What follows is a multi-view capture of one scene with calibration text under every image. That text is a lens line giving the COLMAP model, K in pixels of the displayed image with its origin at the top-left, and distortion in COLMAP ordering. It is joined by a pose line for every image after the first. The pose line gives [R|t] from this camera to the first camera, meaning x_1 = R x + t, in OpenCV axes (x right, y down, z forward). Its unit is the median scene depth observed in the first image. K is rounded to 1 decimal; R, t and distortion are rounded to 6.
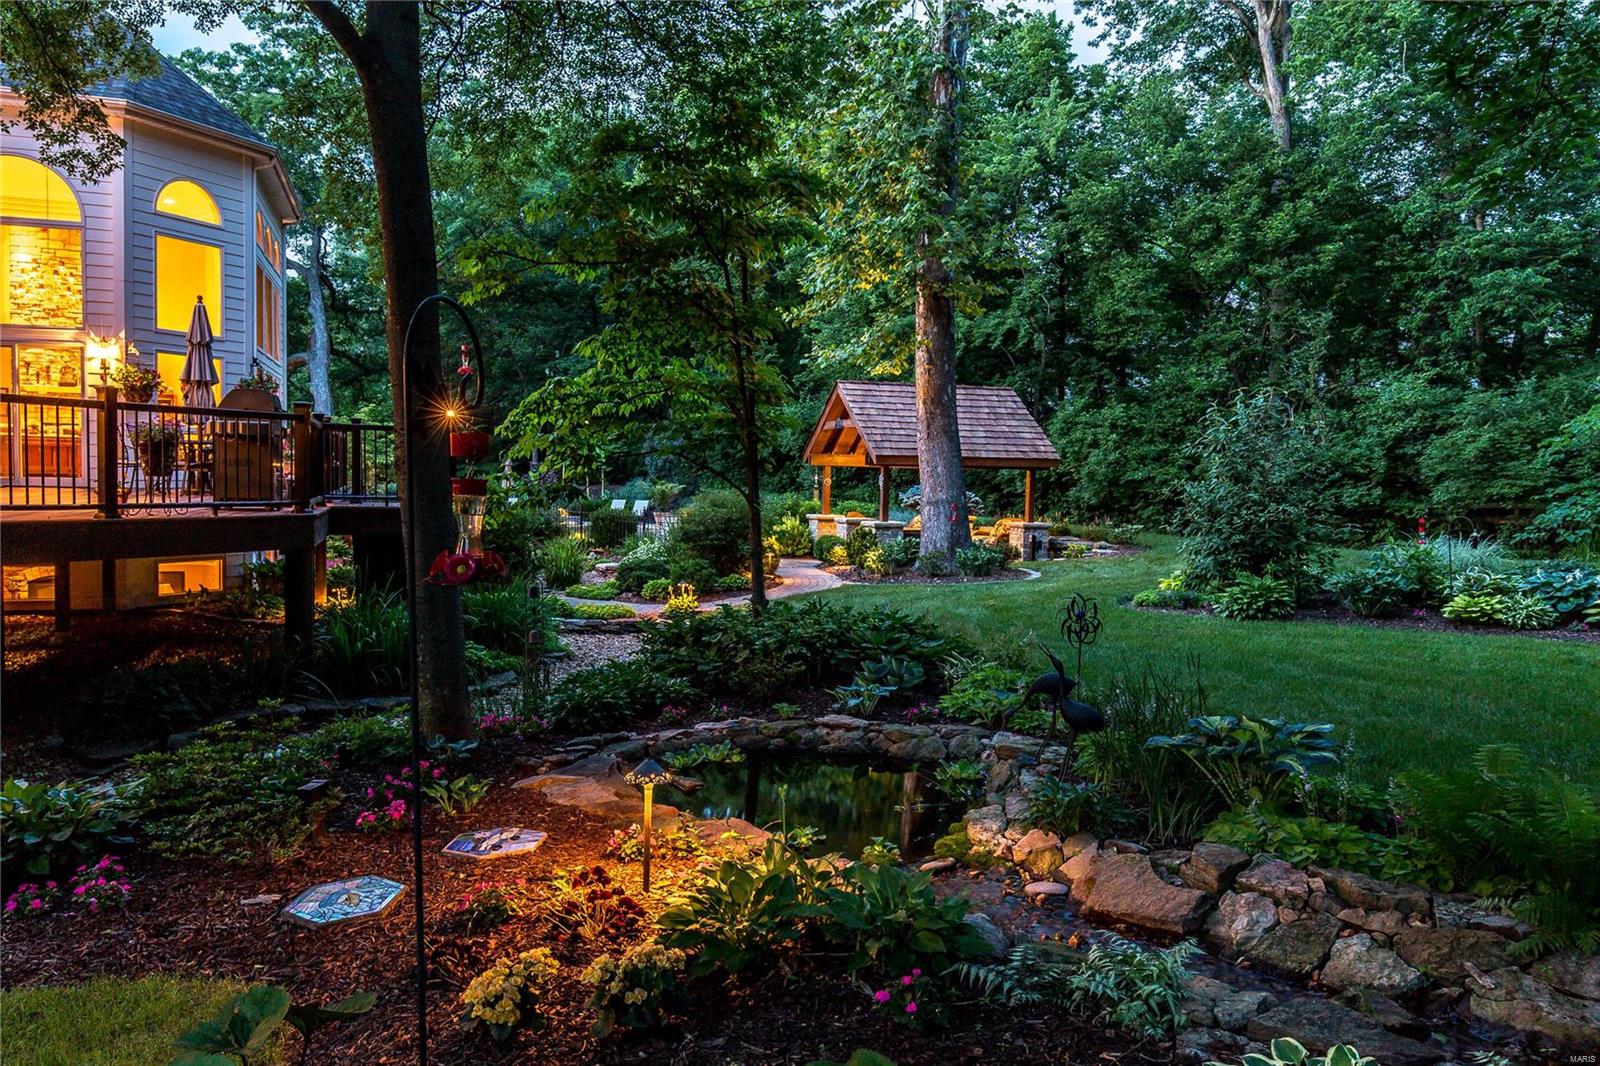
lens RADIAL K [[1126.7, 0, 800.0], [0, 1126.7, 533.0], [0, 0, 1]] dist [-0.004614, -0.000794]
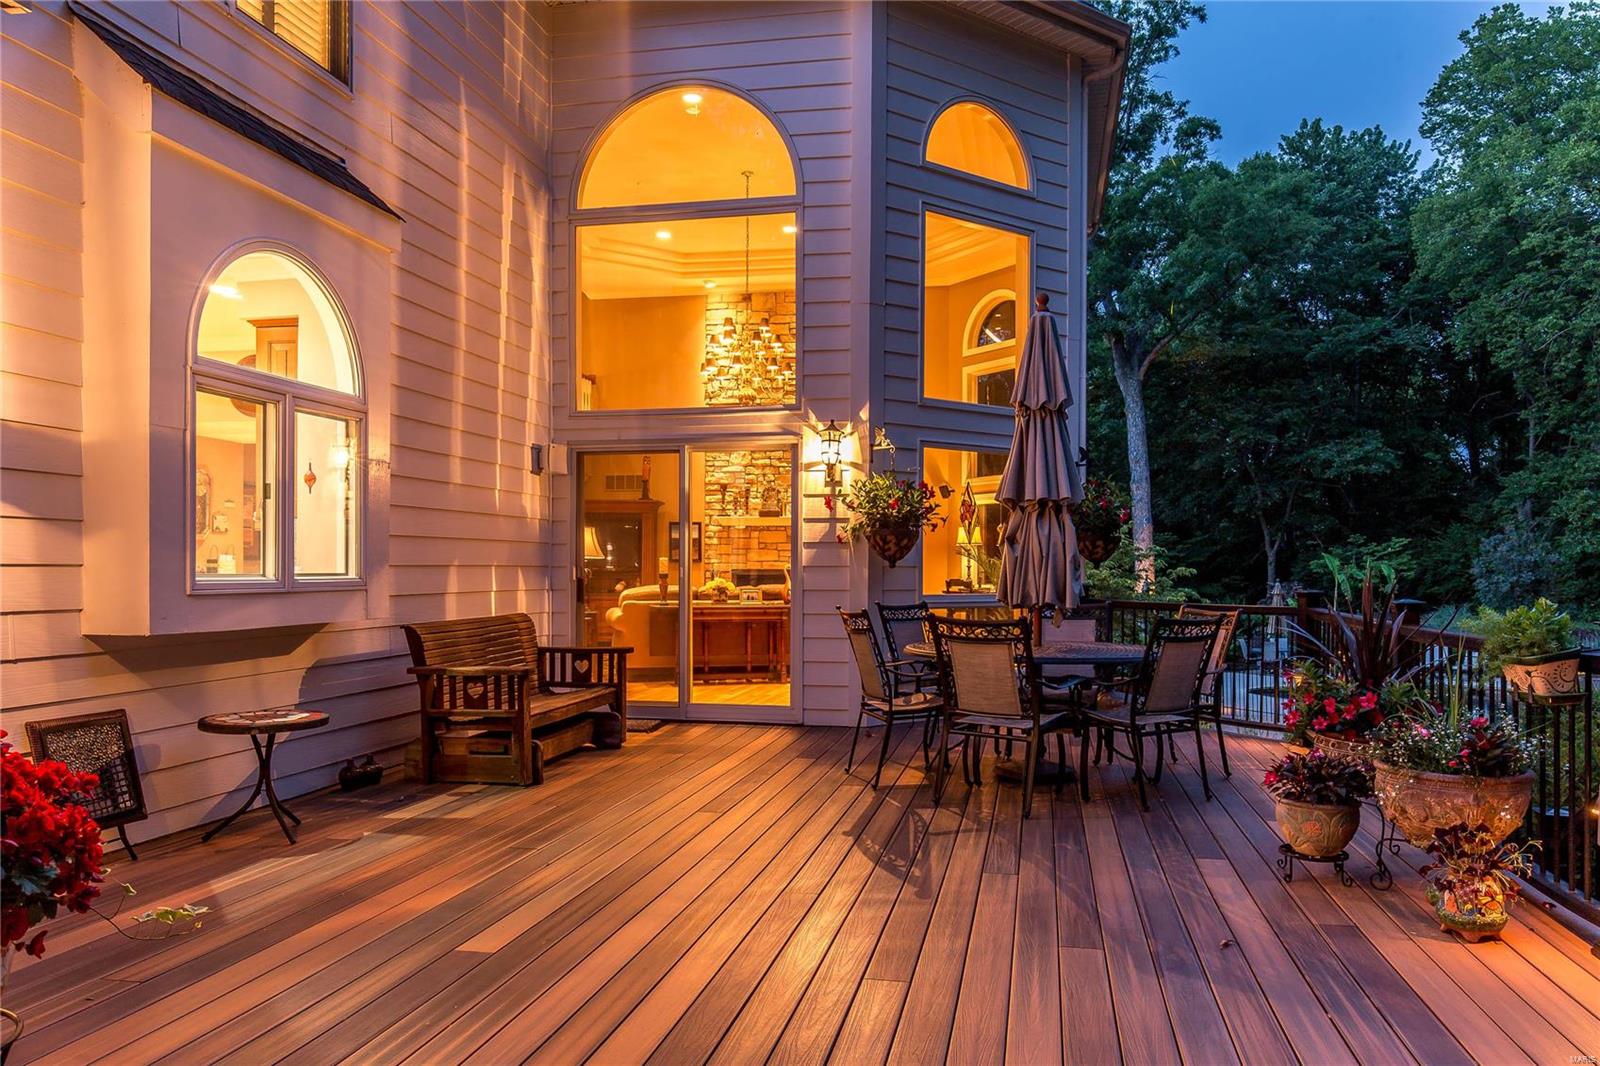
lens RADIAL K [[1139.9, 0, 836.5], [0, 1139.9, 575.0], [0, 0, 1]] dist [-0.002447, -0.005392]
pose [[0.868080, -0.015171, -0.496193, -0.345181], [-0.012449, 0.998553, -0.052310, -0.074950], [0.496269, 0.051587, 0.866635, 0.531829]]
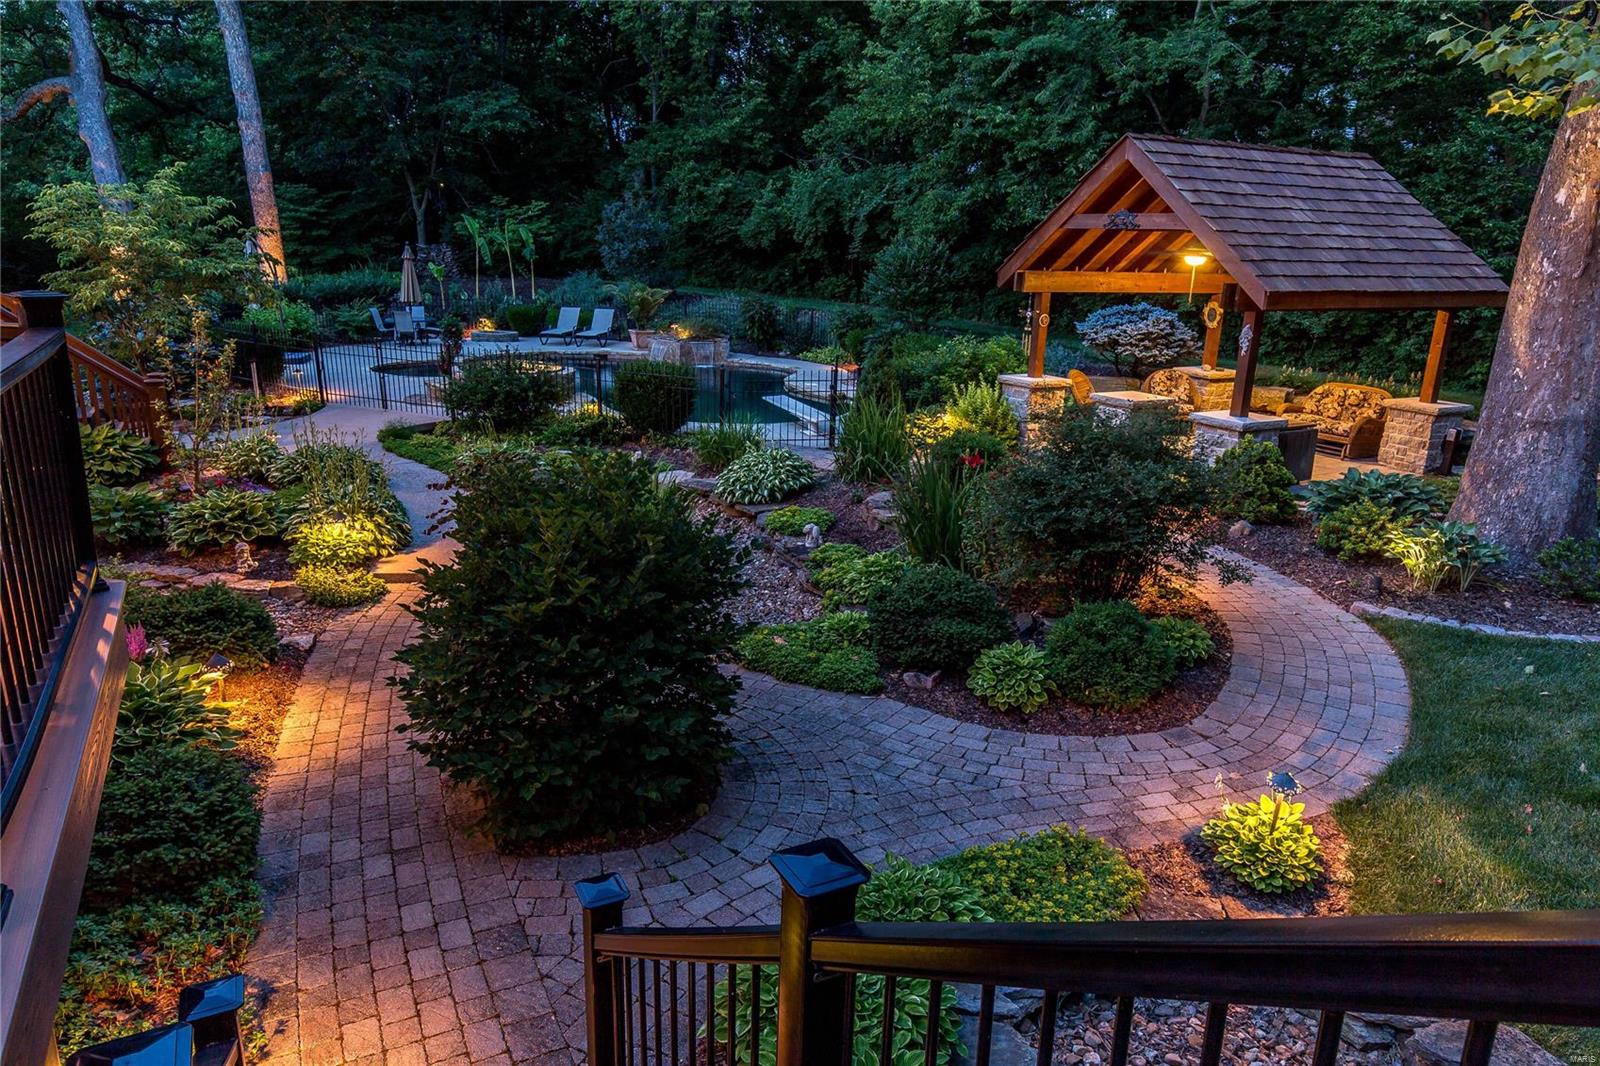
lens RADIAL K [[1049.5, 0, 800.0], [0, 1049.5, 533.0], [0, 0, 1]] dist [0.010661, 0.002550]
pose [[0.989691, -0.032555, 0.139471, -0.291559], [0.000992, 0.975358, 0.220626, -0.095577], [-0.143216, -0.218213, 0.965335, 0.775067]]
